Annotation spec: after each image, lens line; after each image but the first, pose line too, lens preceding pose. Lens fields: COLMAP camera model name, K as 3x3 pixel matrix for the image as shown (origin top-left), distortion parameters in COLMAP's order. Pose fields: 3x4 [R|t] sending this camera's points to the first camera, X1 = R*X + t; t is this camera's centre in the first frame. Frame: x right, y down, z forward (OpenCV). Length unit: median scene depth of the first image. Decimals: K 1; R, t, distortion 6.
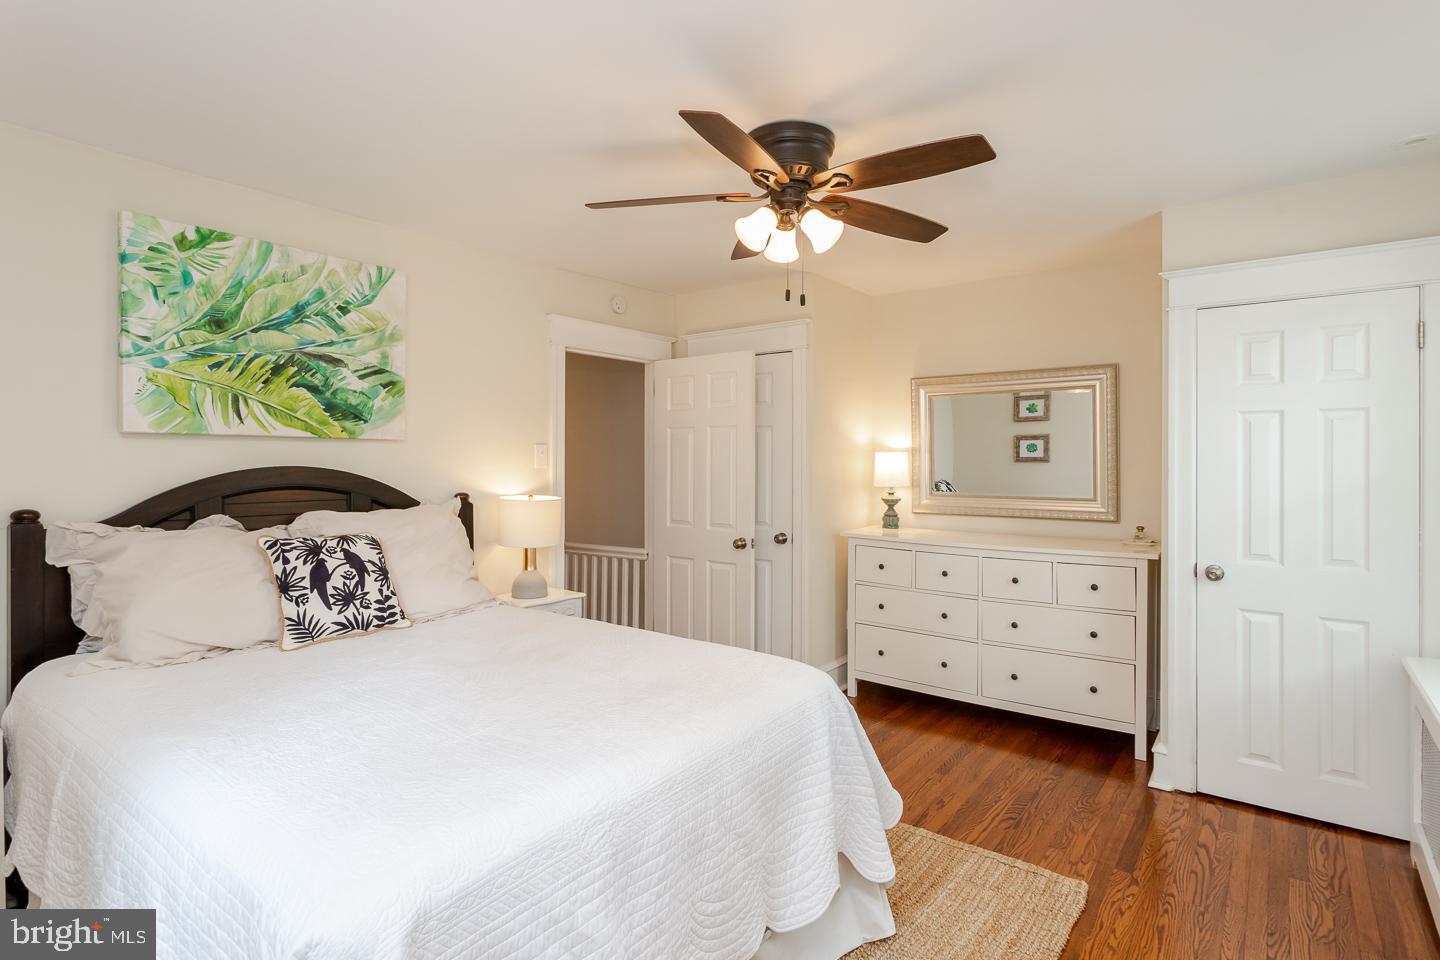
lens RADIAL K [[740.6, 0, 723.3], [0, 740.6, 456.3], [0, 0, 1]] dist [0.002066, 0.000306]
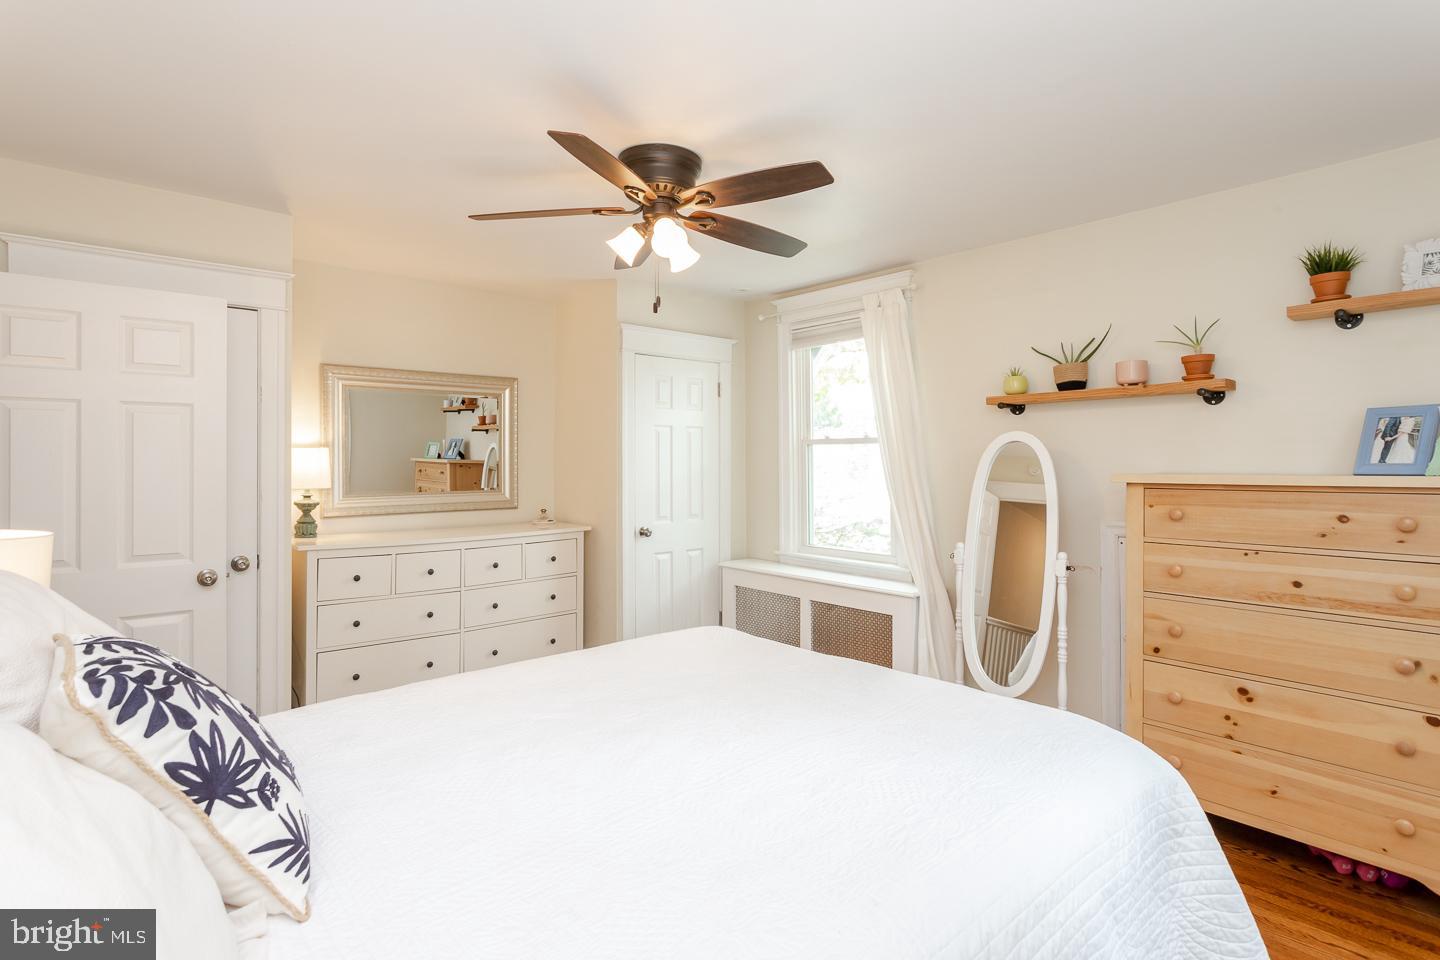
lens RADIAL K [[724.7, 0, 720.5], [0, 724.7, 460.1], [0, 0, 1]] dist [0.000358, 0.000880]
pose [[0.197385, 0.000034, 0.980326, -0.617273], [-0.000475, 1.000000, 0.000061, 0.010333], [-0.980326, -0.000478, 0.197385, 0.467406]]
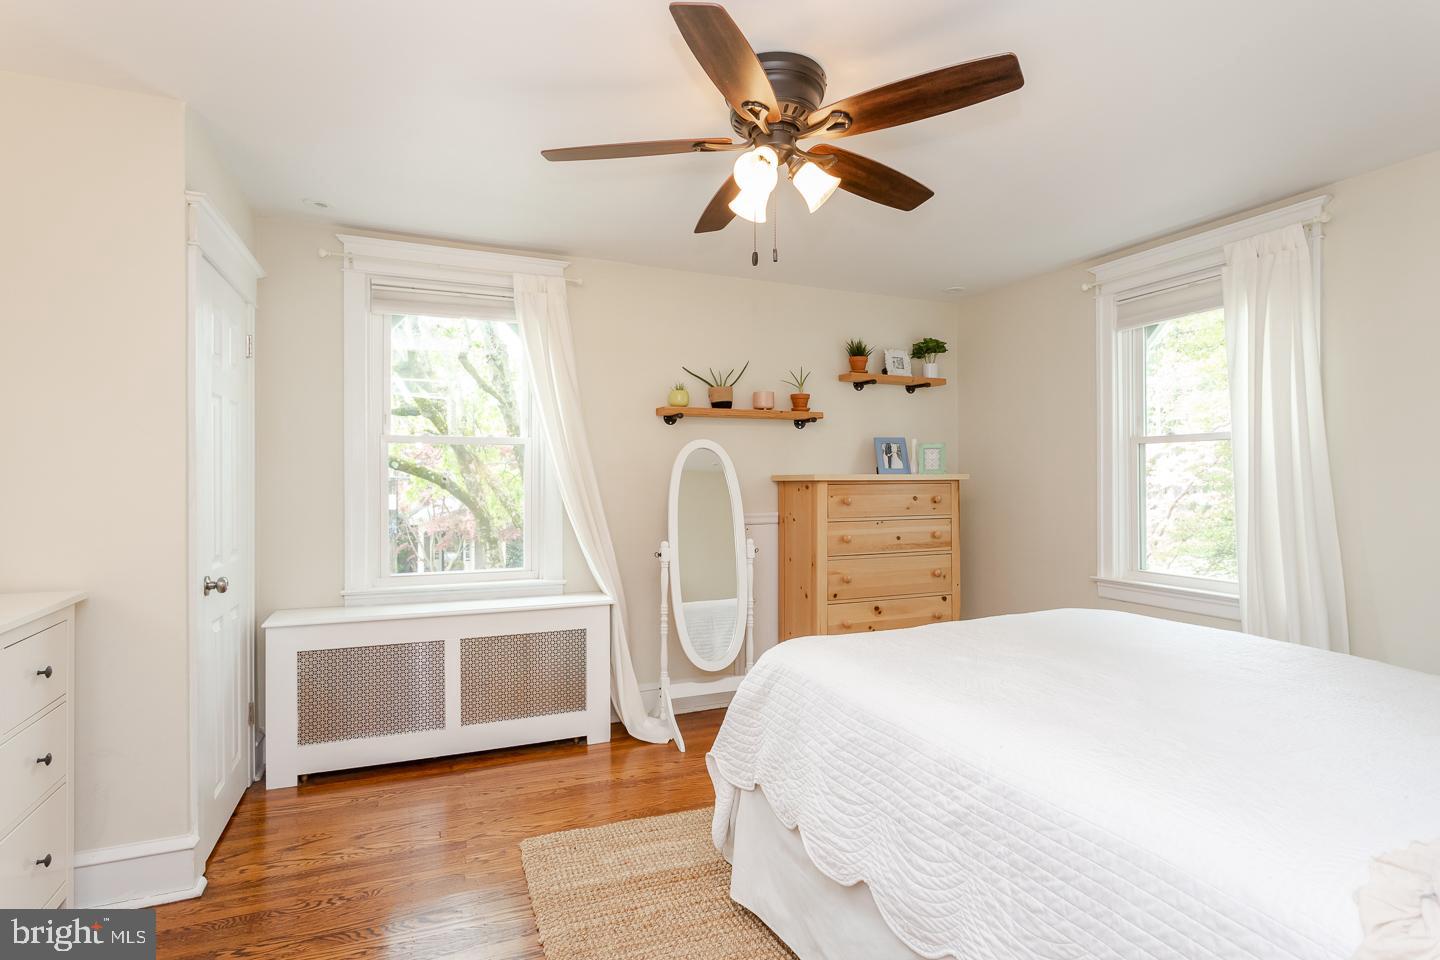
lens RADIAL K [[710.6, 0, 719.7], [0, 710.6, 476.0], [0, 0, 1]] dist [-0.003335, 0.000624]
pose [[-0.869471, 0.000870, 0.493983, -0.180936], [-0.002258, 0.999981, -0.005735, 0.033295], [-0.493978, -0.006101, -0.869453, 1.168851]]
